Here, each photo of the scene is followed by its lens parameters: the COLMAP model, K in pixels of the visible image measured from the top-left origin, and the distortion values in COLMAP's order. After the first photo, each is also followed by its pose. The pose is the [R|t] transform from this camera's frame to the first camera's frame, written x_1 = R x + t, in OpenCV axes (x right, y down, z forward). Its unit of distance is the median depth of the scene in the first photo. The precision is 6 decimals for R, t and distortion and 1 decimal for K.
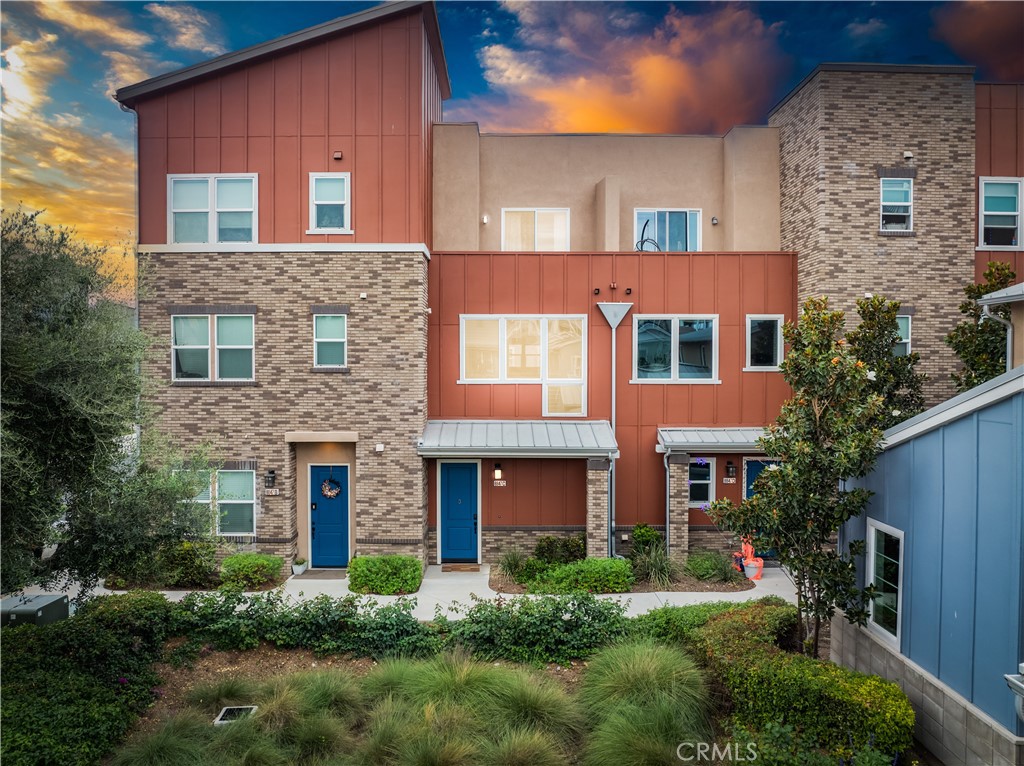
lens RADIAL K [[720.1, 0, 512.0], [0, 720.1, 383.0], [0, 0, 1]] dist [-0.001933, -0.000307]
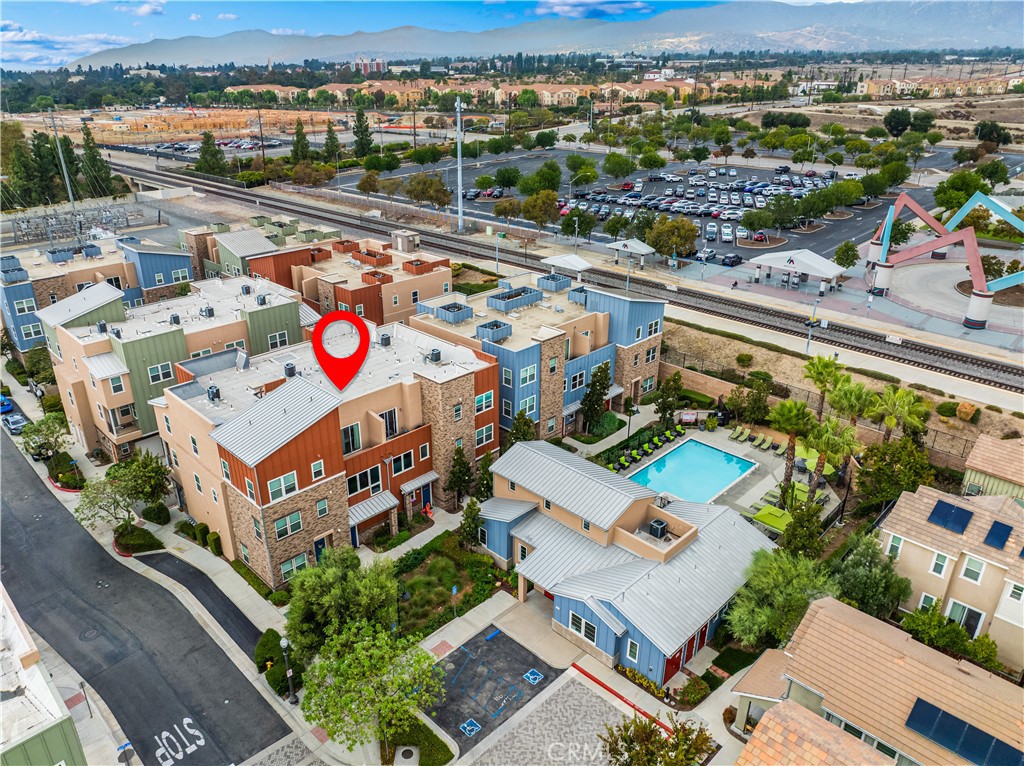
lens RADIAL K [[720.1, 0, 512.0], [0, 720.1, 383.0], [0, 0, 1]] dist [-0.001933, -0.000307]
pose [[0.703918, -0.282963, 0.651484, -1.560487], [0.011815, 0.921758, 0.387587, -1.769677], [-0.710183, -0.265132, 0.652185, -1.491477]]
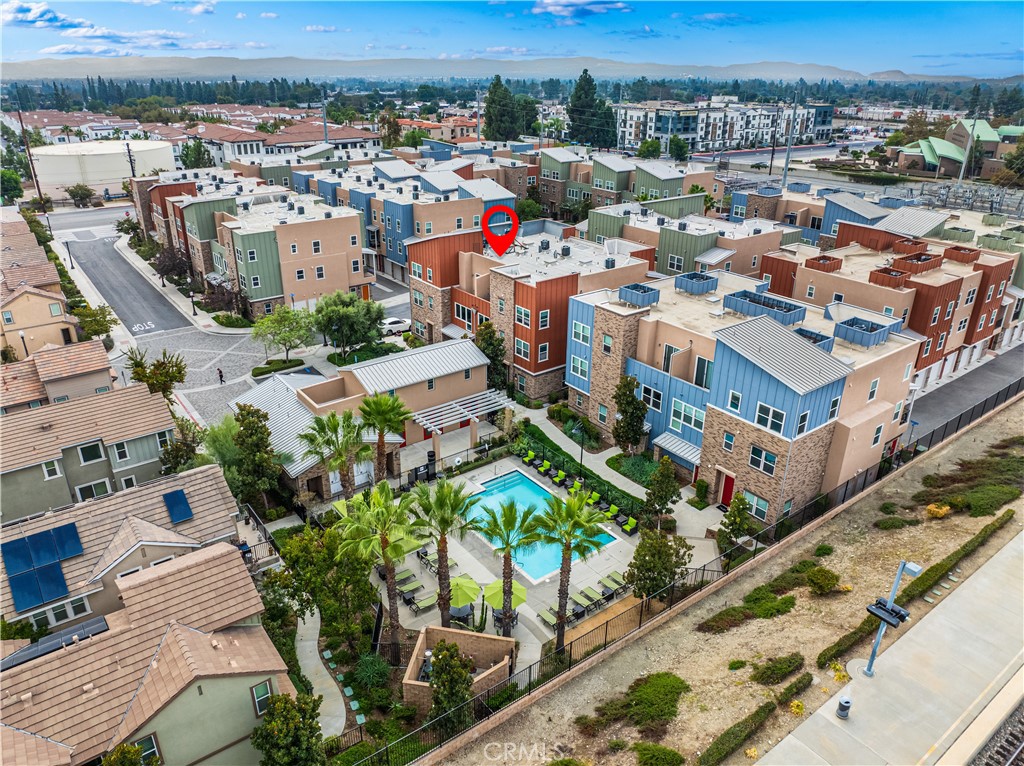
lens RADIAL K [[720.1, 0, 512.0], [0, 720.1, 383.0], [0, 0, 1]] dist [-0.001933, -0.000307]
pose [[0.594642, 0.333141, -0.731723, 3.725579], [-0.026540, 0.917751, 0.396269, -1.475555], [0.803553, -0.216218, 0.554574, -1.322849]]
